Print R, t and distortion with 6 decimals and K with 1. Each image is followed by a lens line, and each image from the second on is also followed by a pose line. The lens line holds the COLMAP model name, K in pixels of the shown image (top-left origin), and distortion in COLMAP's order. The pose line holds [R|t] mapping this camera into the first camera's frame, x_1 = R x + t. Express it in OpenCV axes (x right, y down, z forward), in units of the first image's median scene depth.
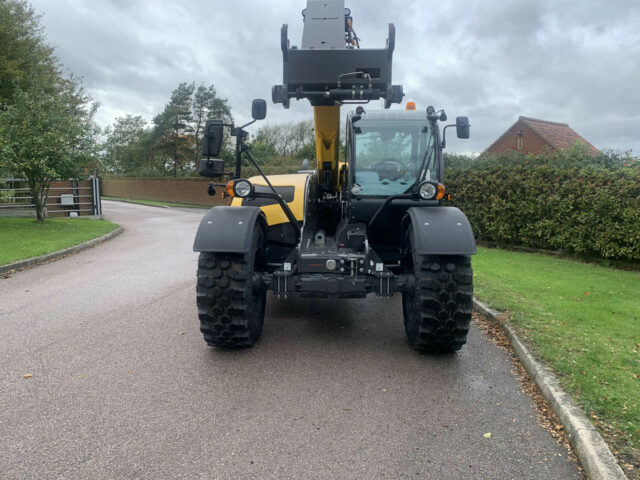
lens RADIAL K [[471.7, 0, 320.0], [0, 471.7, 240.0], [0, 0, 1]] dist [0.013280, 0.001601]
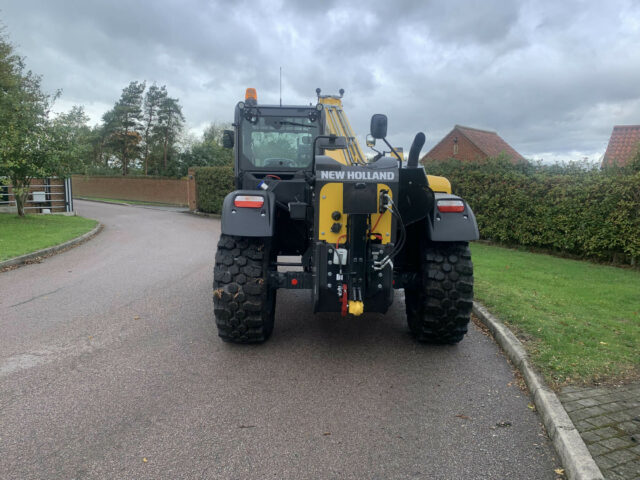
lens RADIAL K [[471.7, 0, 320.0], [0, 471.7, 240.0], [0, 0, 1]] dist [0.013280, 0.001601]
pose [[0.992422, -0.006362, 0.122713, -0.053052], [0.006104, 0.999978, 0.002480, 0.010928], [-0.122726, -0.001712, 0.992439, -0.108755]]
